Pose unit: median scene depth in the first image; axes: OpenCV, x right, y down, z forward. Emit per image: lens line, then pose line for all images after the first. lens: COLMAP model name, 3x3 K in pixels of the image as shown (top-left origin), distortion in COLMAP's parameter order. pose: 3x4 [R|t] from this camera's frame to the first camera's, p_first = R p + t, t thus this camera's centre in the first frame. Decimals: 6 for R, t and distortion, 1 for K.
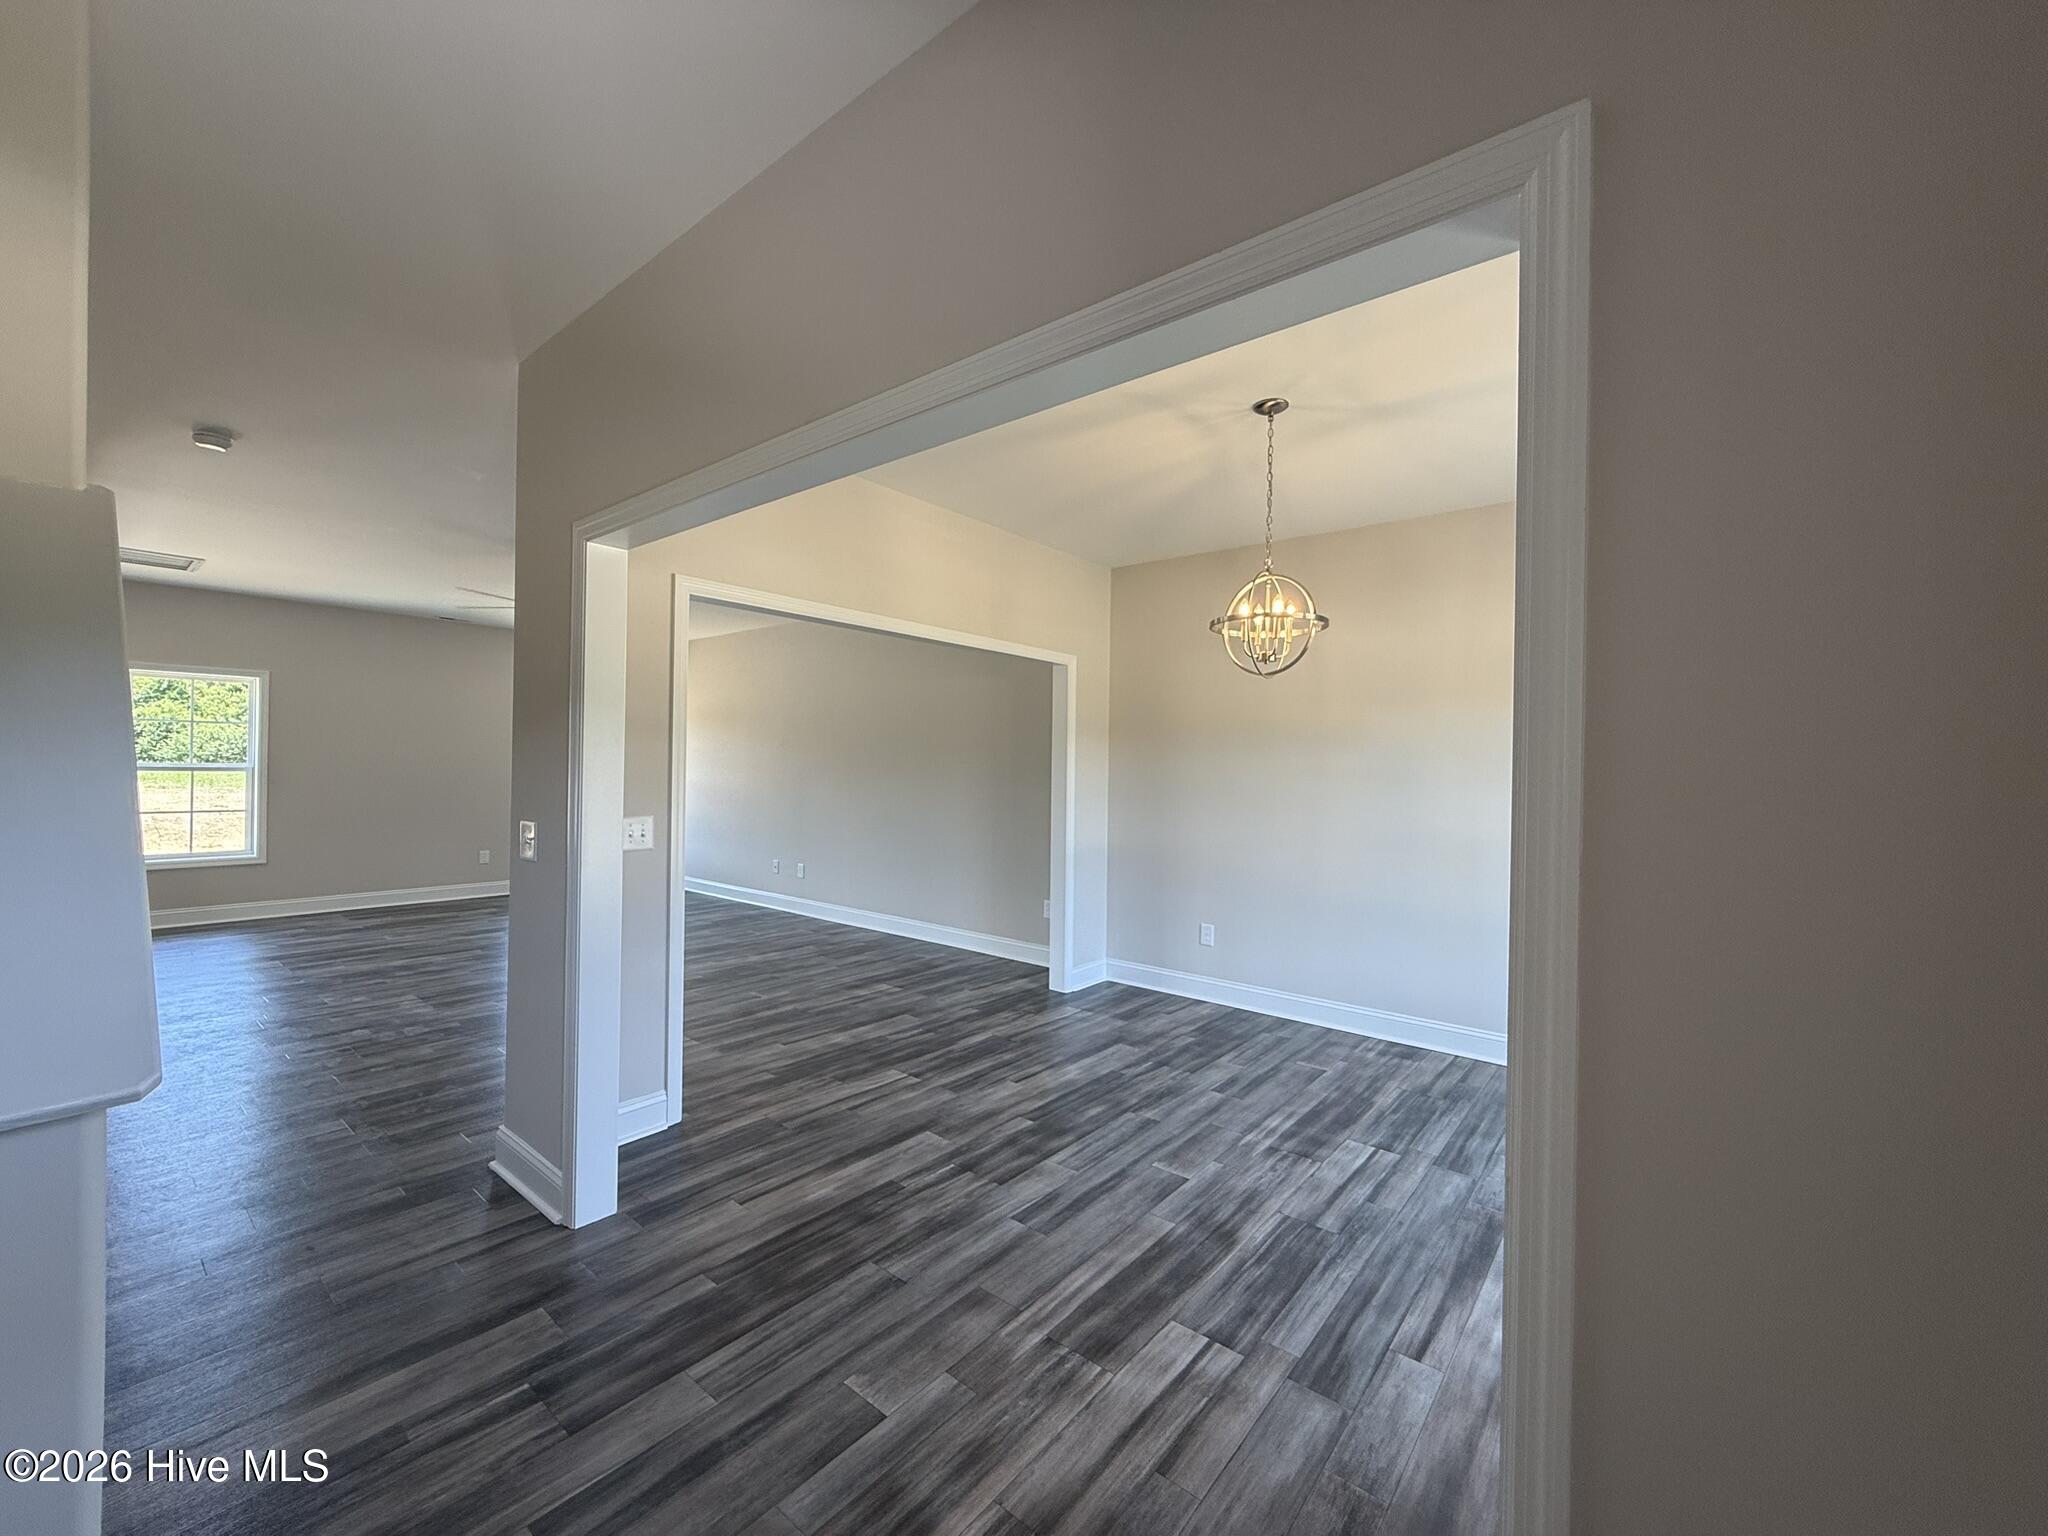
lens RADIAL K [[816.1, 0, 1028.7], [0, 816.1, 765.7], [0, 0, 1]] dist [0.002355, 0.000102]
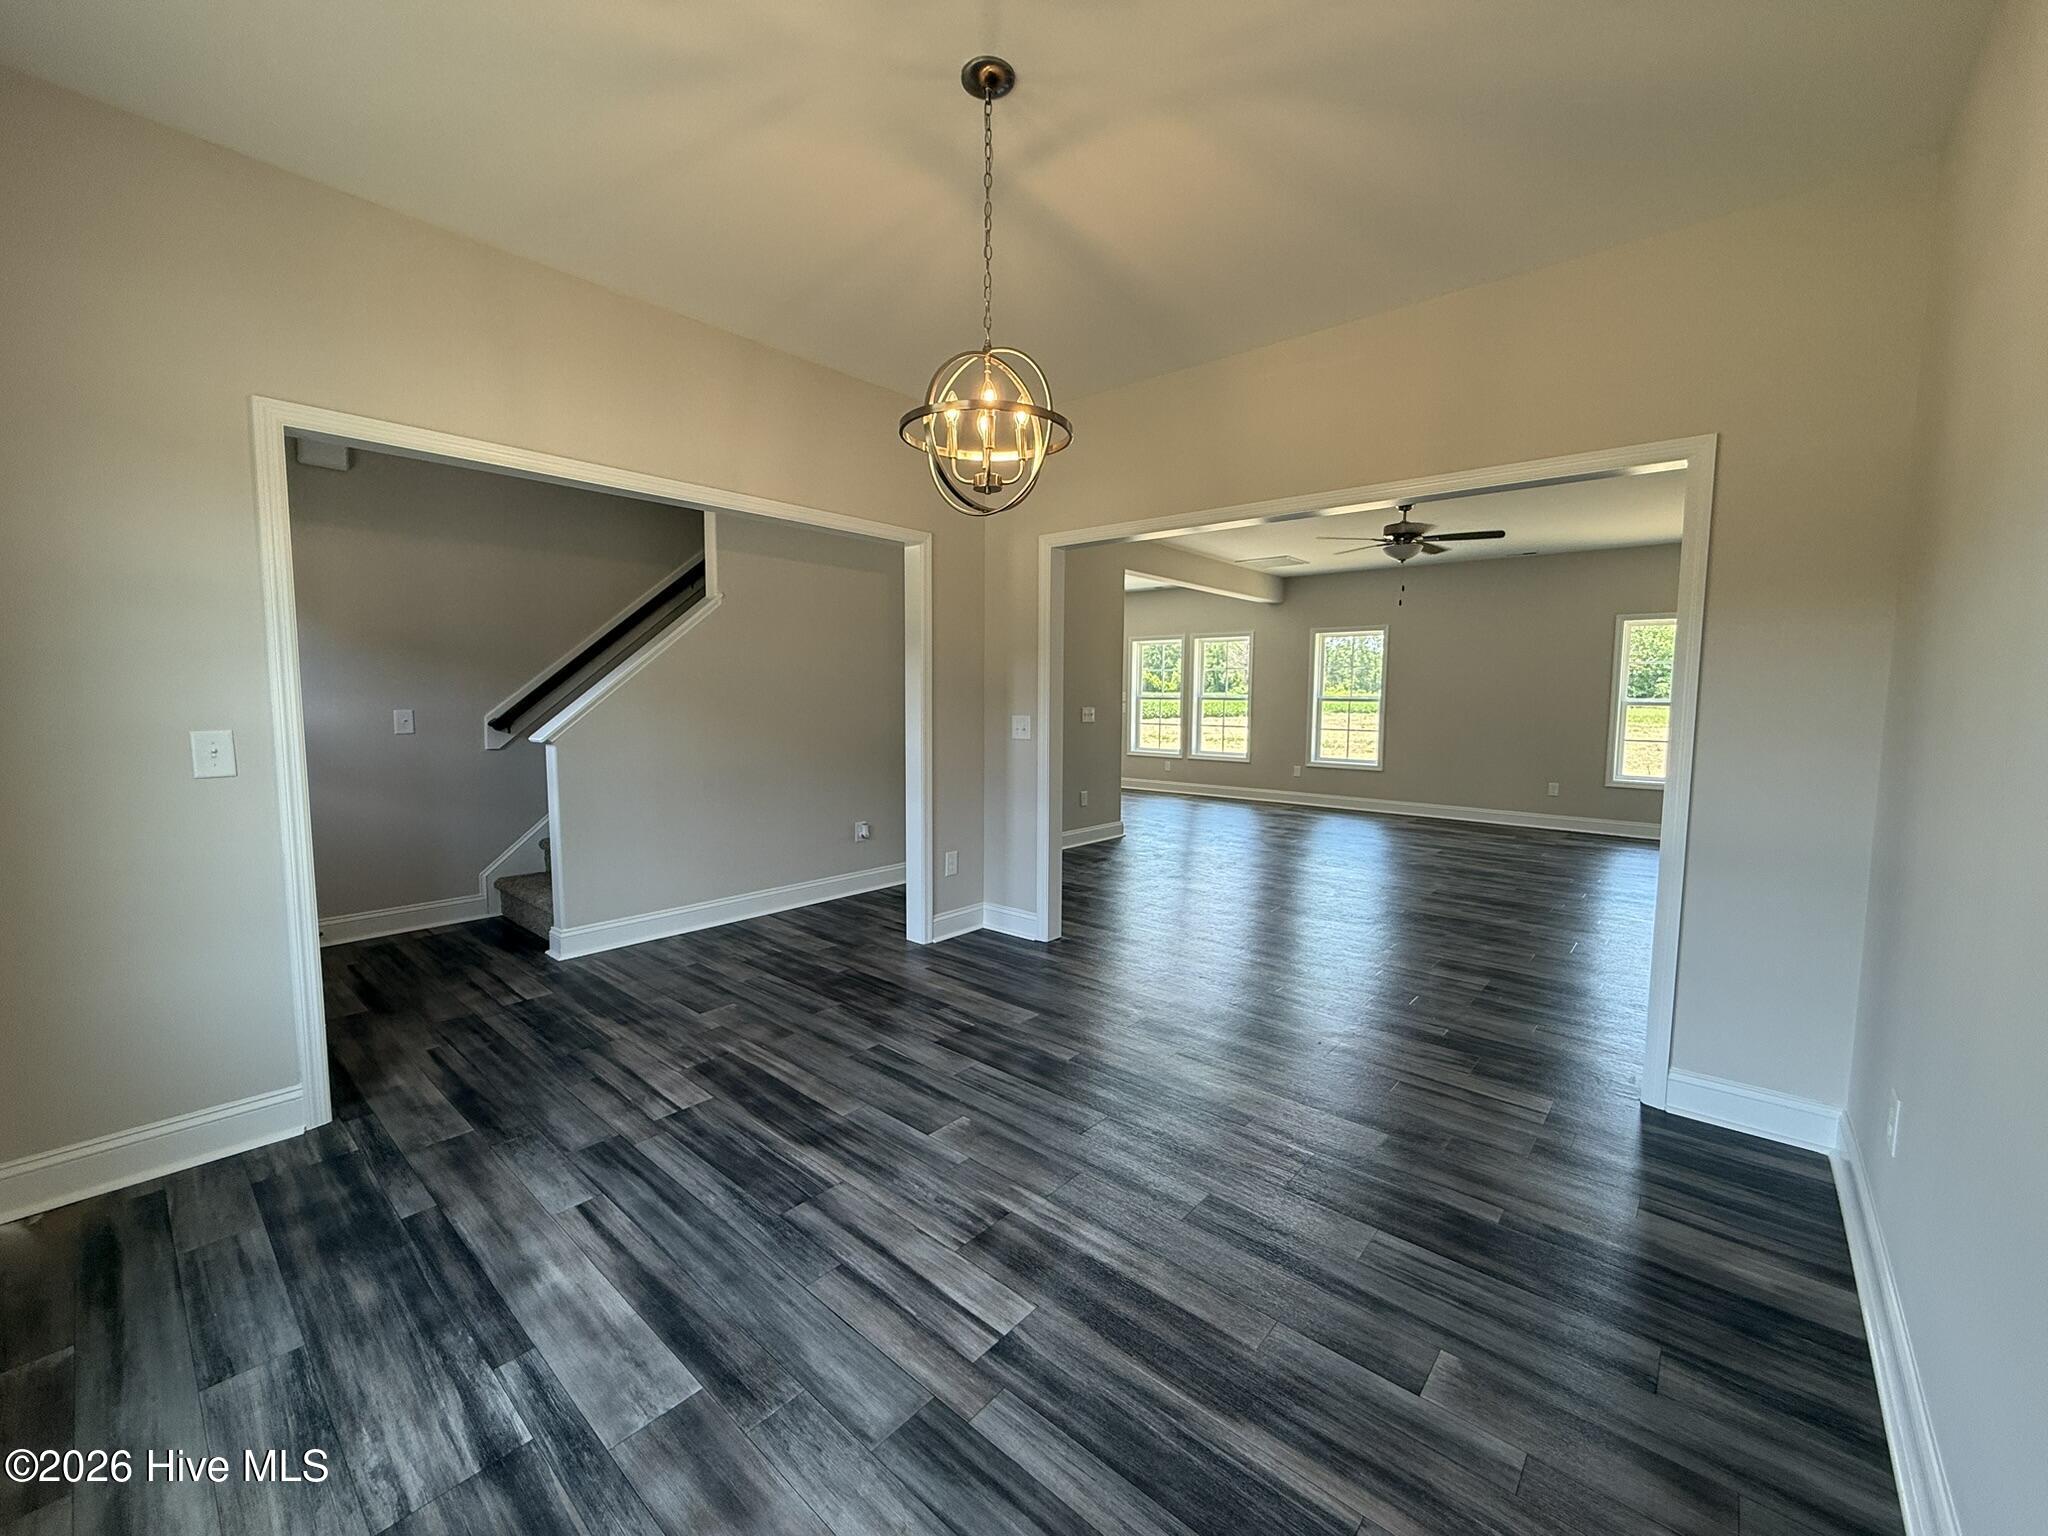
lens RADIAL K [[816.1, 0, 1015.7], [0, 816.1, 770.6], [0, 0, 1]] dist [0.002355, 0.000102]
pose [[-0.035300, 0.074270, -0.996613, 1.221539], [-0.005265, 0.997207, 0.074501, 0.062550], [0.999363, 0.007877, -0.034810, 1.324392]]
